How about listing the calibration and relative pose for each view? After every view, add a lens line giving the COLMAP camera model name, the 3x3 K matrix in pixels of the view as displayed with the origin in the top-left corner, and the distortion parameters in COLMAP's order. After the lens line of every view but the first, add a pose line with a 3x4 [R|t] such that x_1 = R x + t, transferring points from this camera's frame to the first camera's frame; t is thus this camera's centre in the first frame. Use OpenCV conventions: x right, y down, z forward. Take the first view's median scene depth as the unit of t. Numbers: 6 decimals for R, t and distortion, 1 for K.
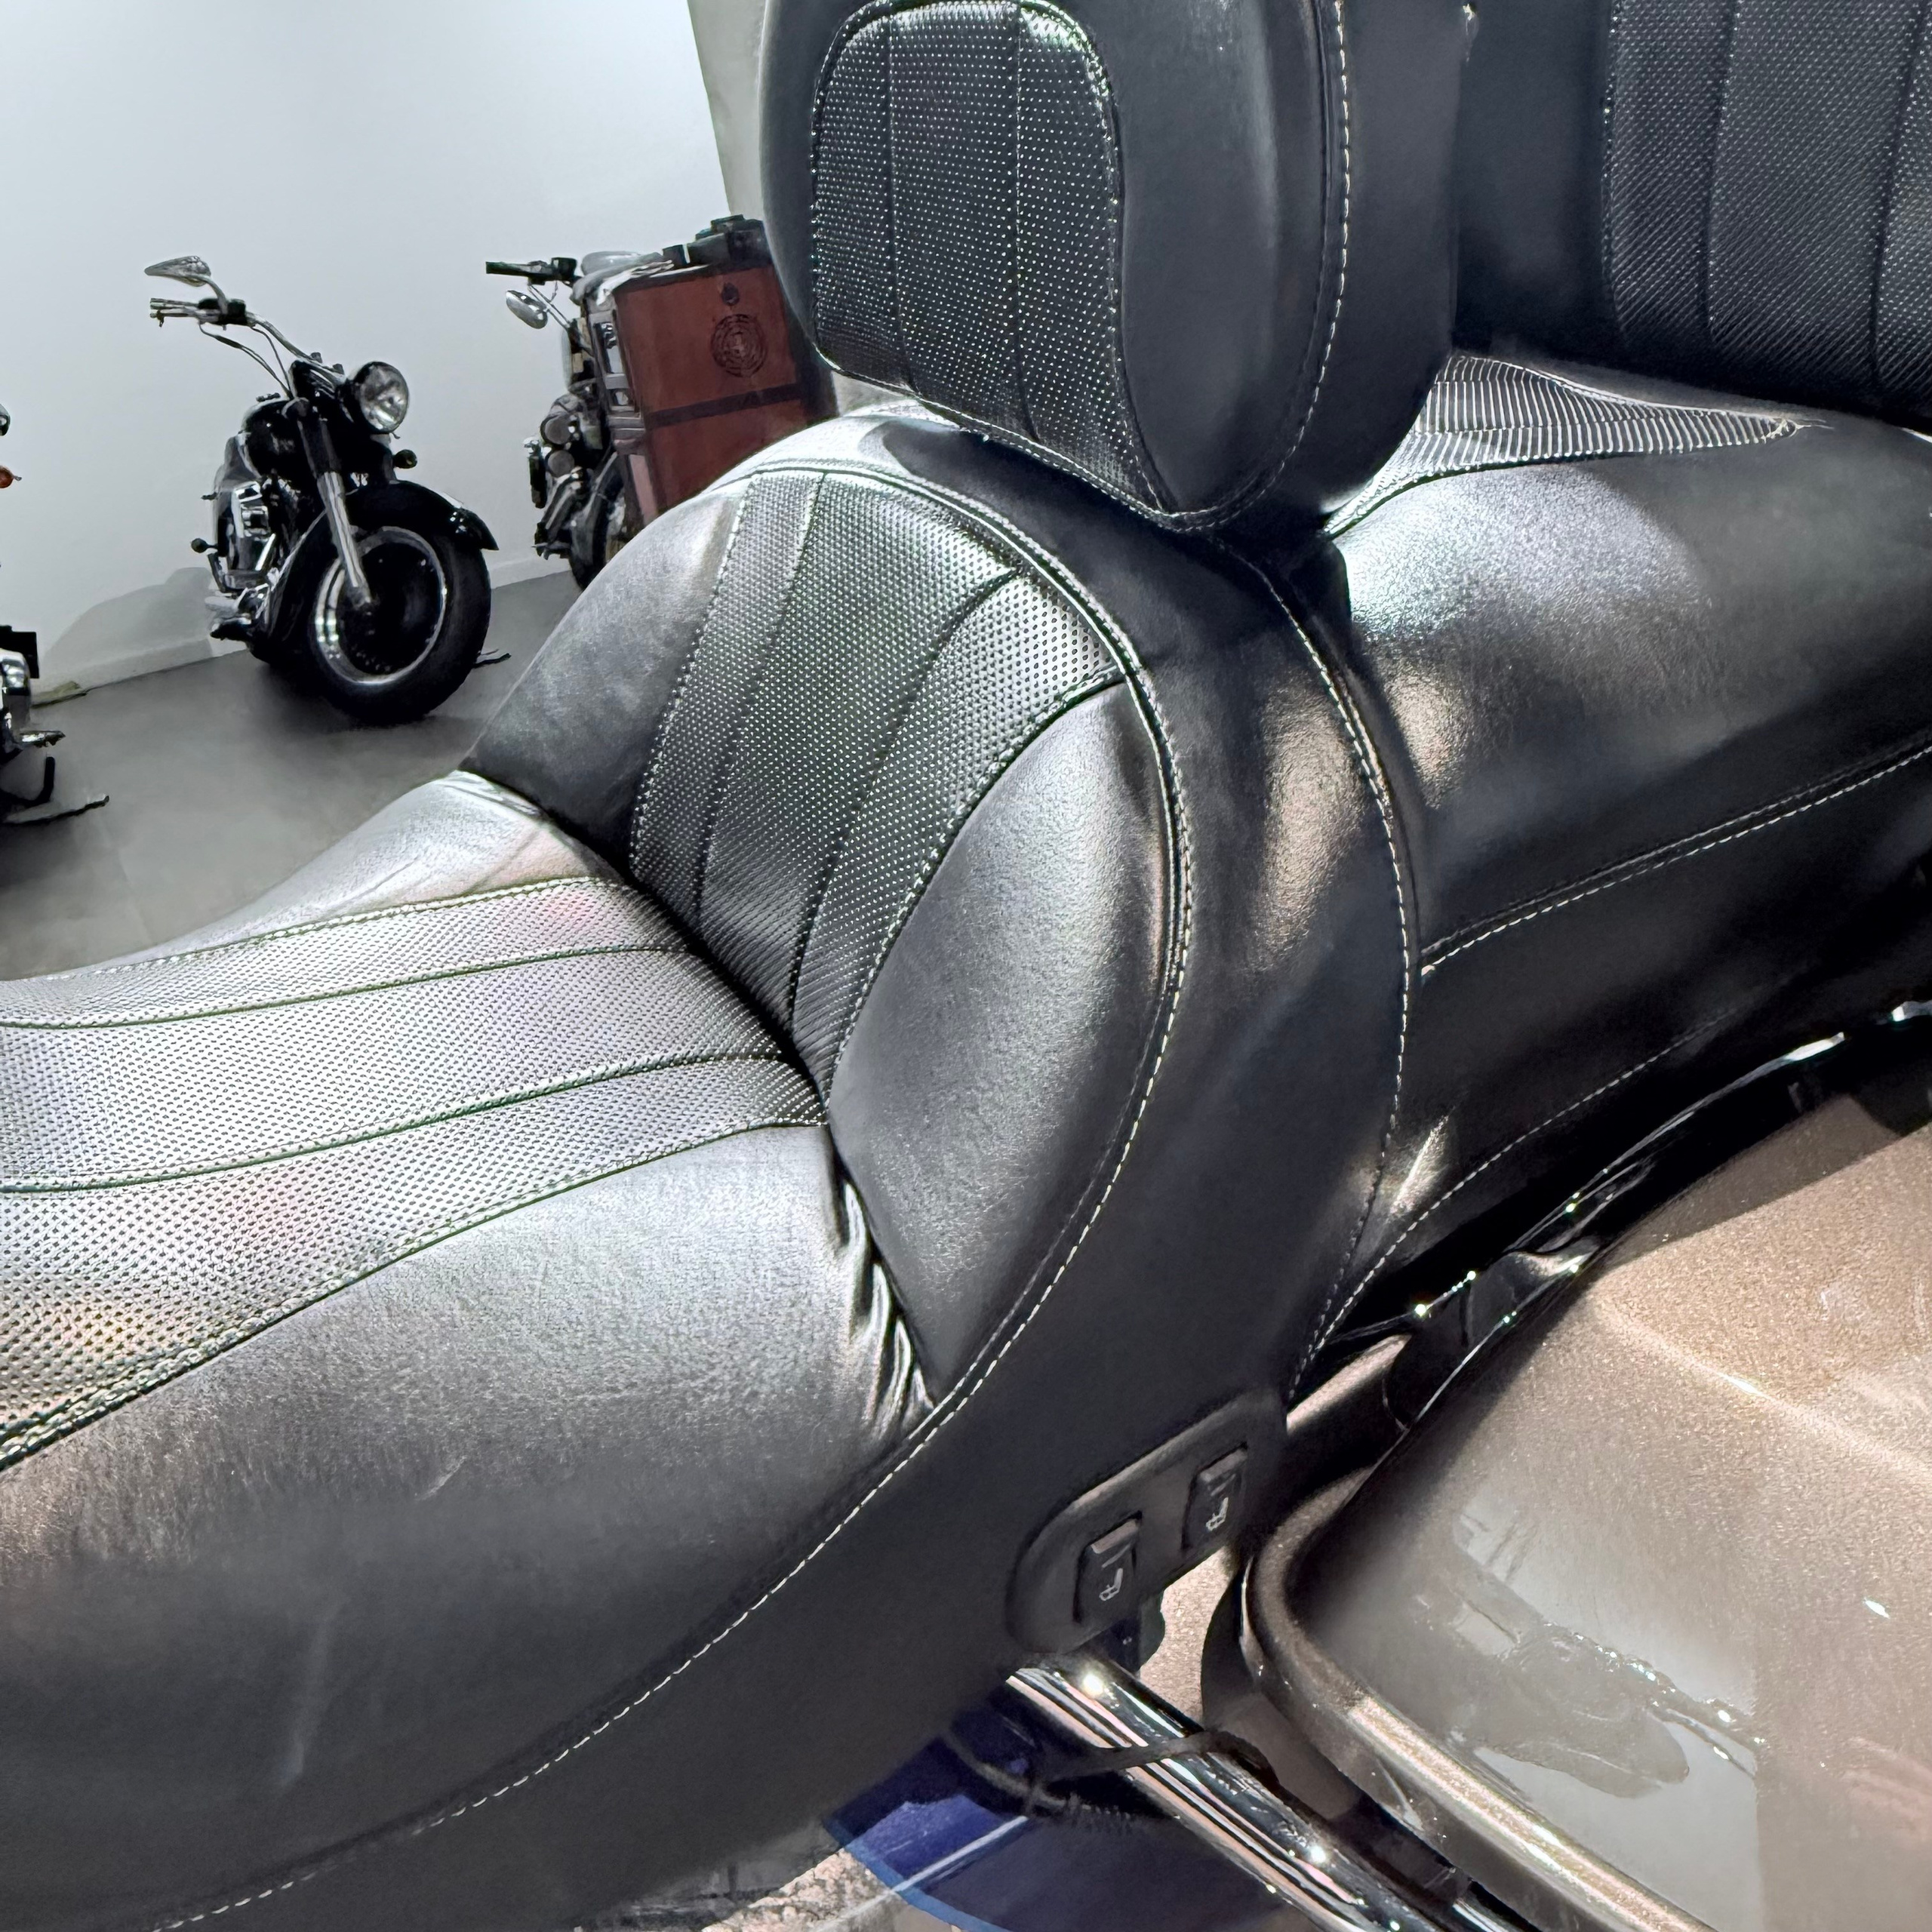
lens RADIAL K [[1762.0, 0, 947.4], [0, 1762.0, 910.9], [0, 0, 1]] dist [-0.009095, 0.016524]
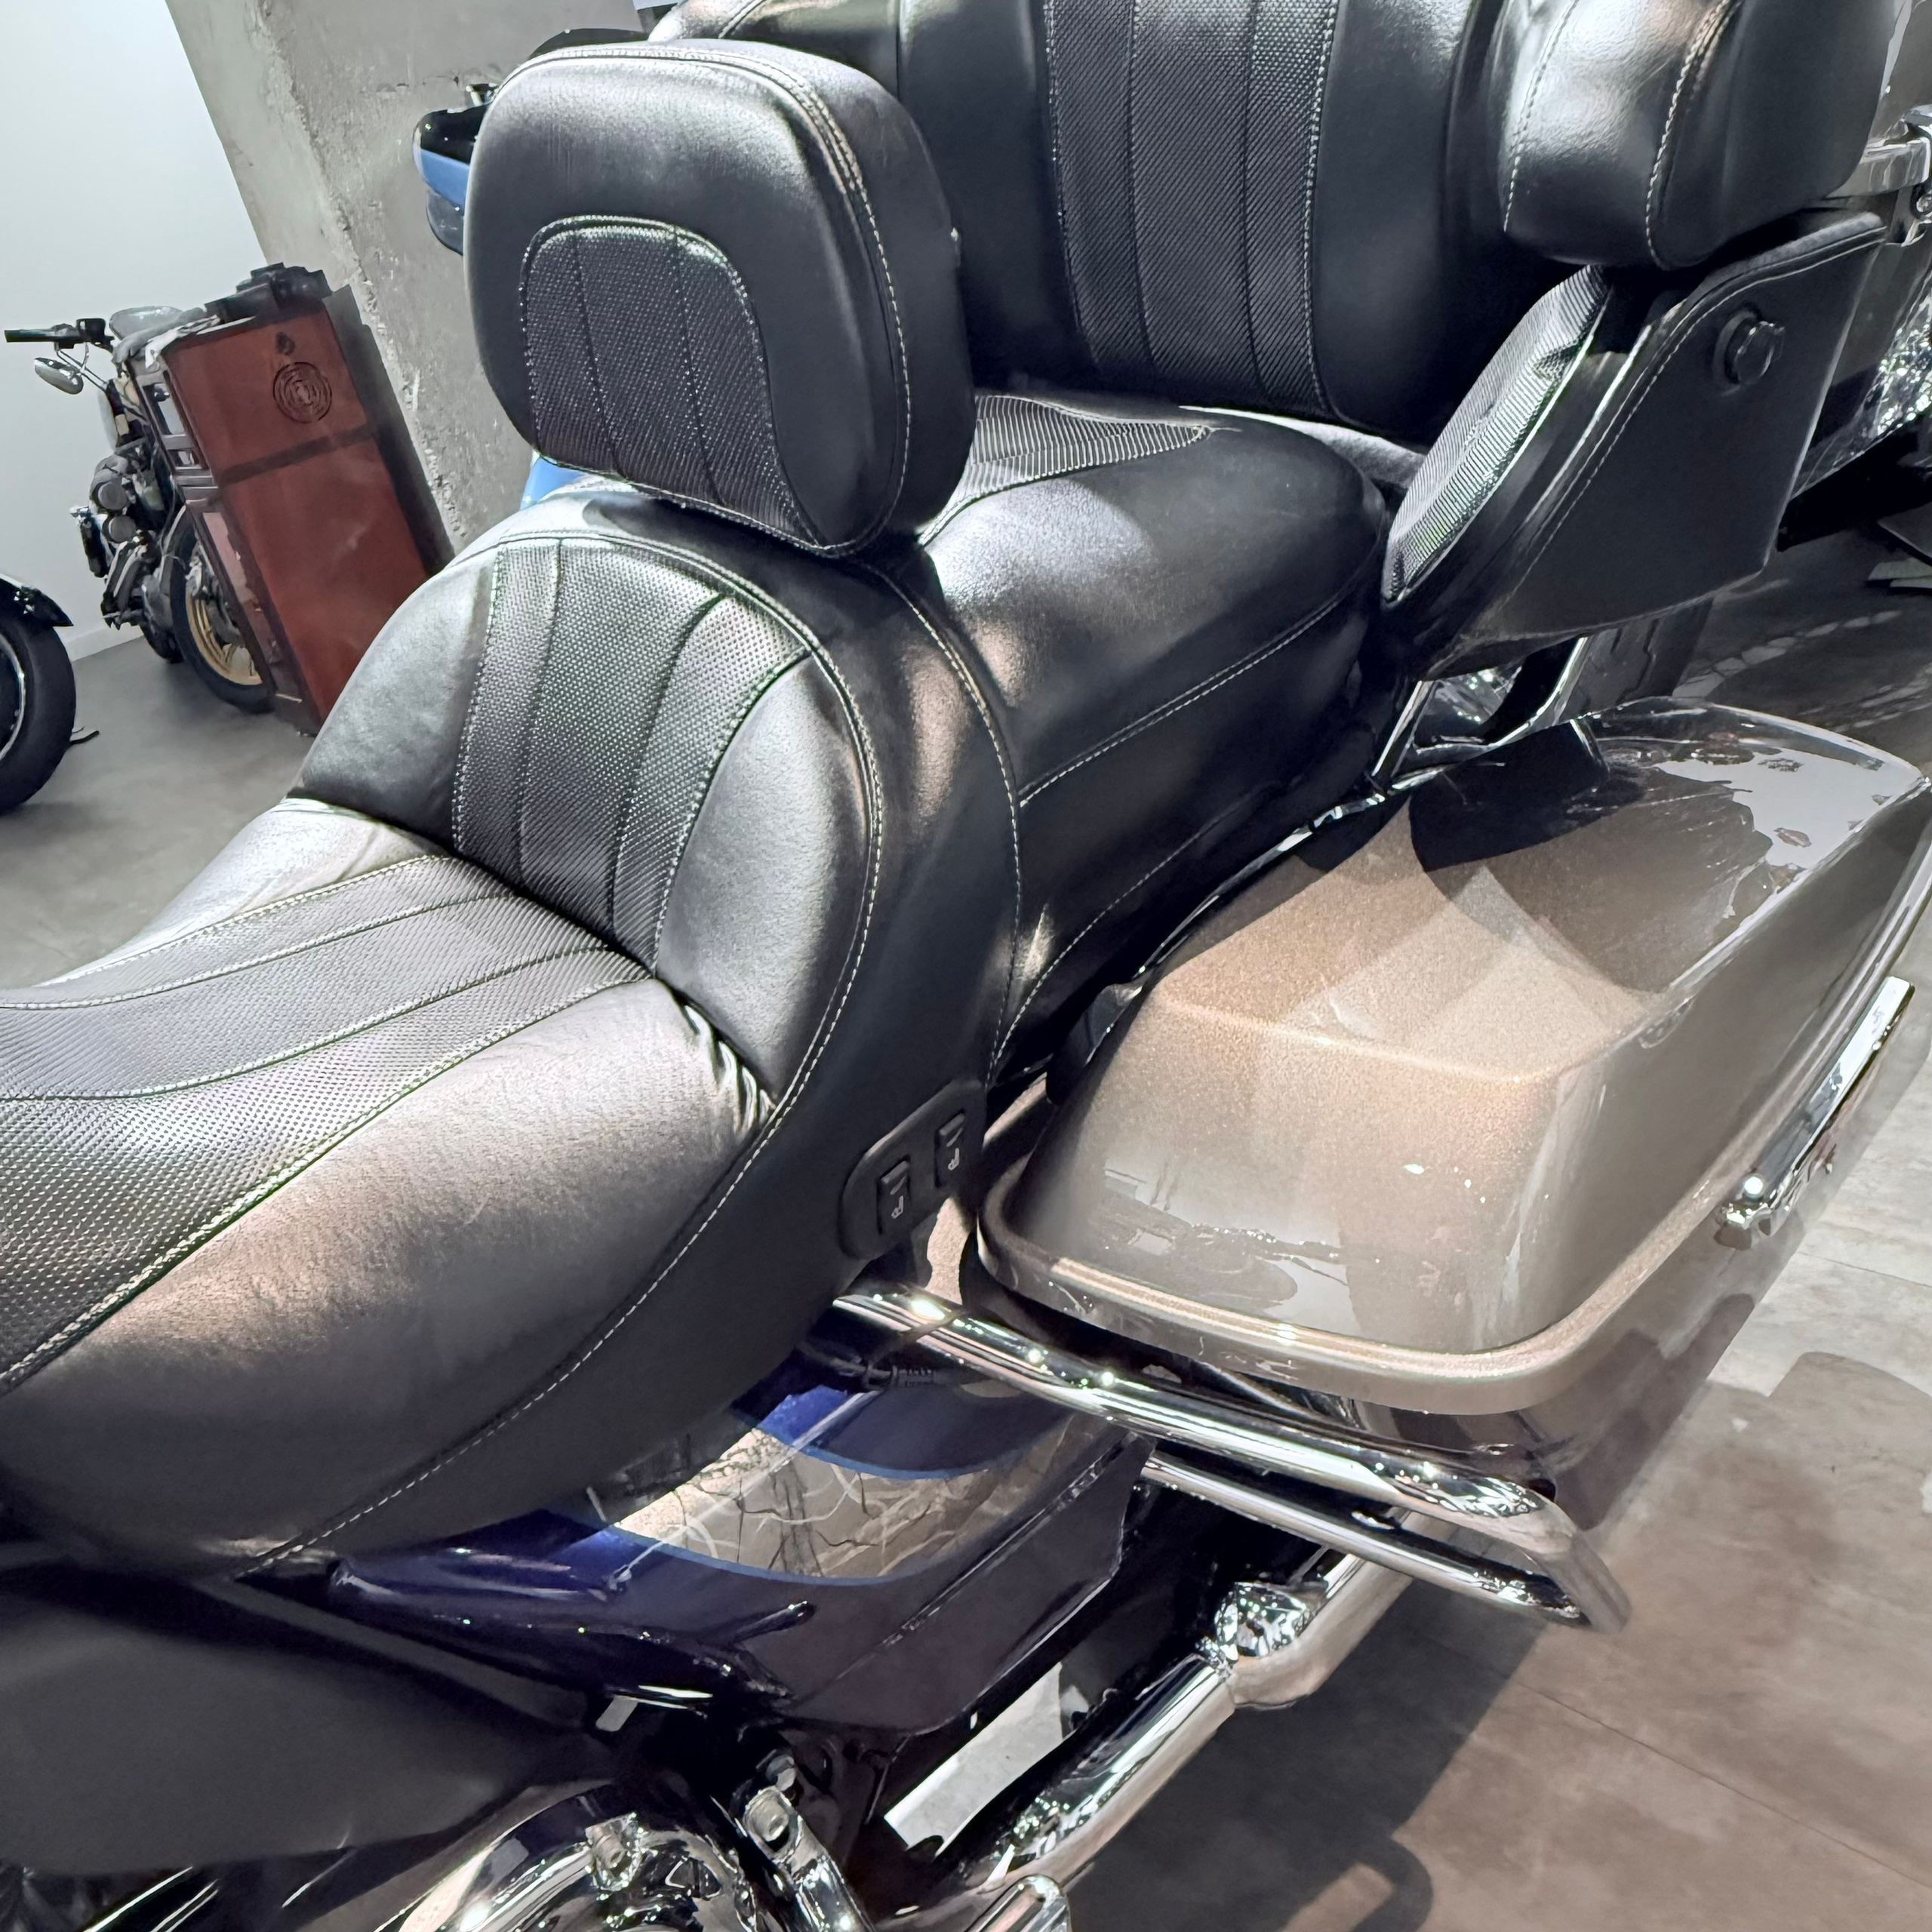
lens RADIAL K [[1762.0, 0, 947.4], [0, 1762.0, 910.9], [0, 0, 1]] dist [-0.009095, 0.016524]
pose [[0.965980, -0.161665, 0.201858, -0.119891], [0.160631, 0.986778, 0.021606, 0.070615], [-0.202682, 0.011554, 0.979176, -0.493609]]
